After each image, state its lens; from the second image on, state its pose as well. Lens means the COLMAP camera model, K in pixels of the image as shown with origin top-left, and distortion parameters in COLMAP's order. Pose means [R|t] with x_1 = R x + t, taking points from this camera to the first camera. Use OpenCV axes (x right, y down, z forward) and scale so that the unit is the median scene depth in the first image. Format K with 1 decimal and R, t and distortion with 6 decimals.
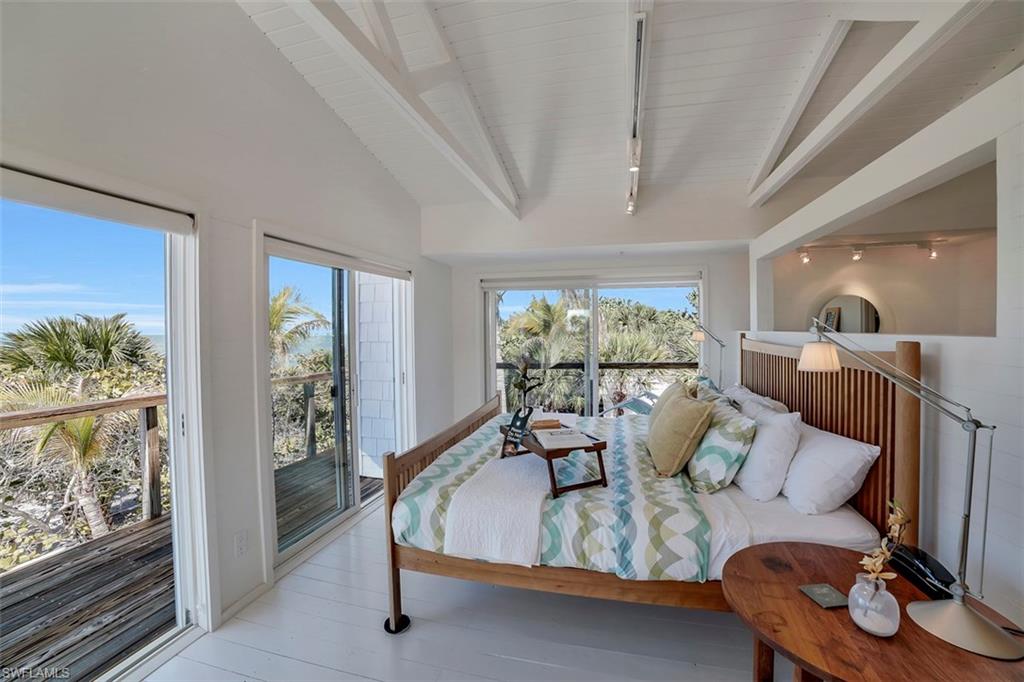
lens RADIAL K [[432.0, 0, 512.0], [0, 432.0, 338.9], [0, 0, 1]] dist [-0.038020, 0.000103]
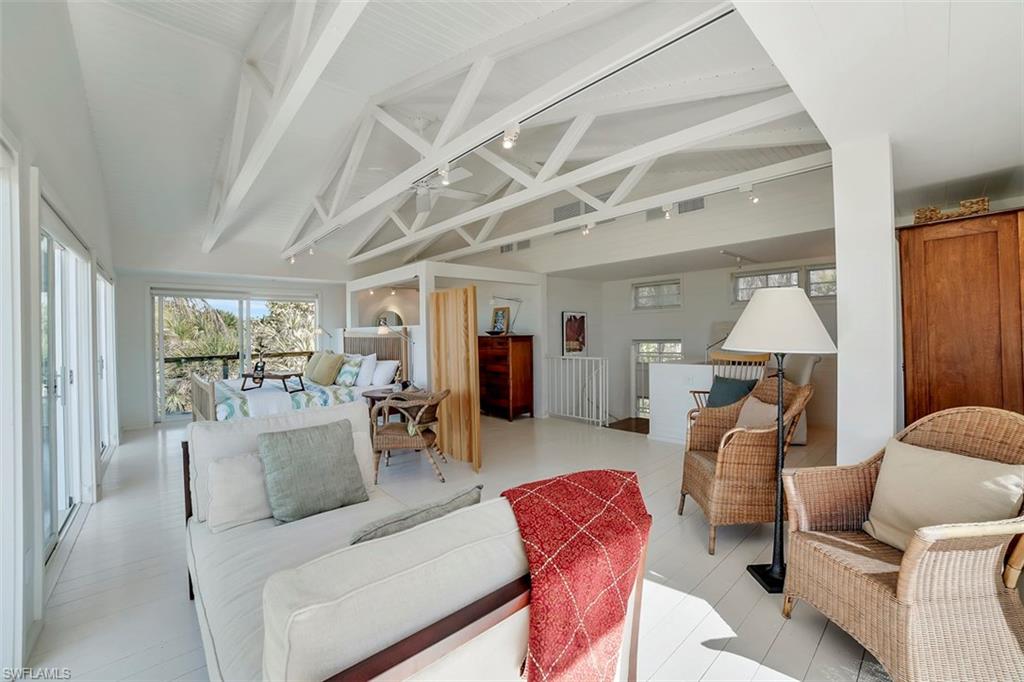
lens RADIAL K [[432.0, 0, 512.0], [0, 432.0, 338.9], [0, 0, 1]] dist [-0.038020, 0.000103]
pose [[0.584497, -0.008411, 0.811352, -0.960690], [0.023826, 0.999693, -0.006801, 0.100377], [-0.811046, 0.023306, 0.584518, -1.215340]]
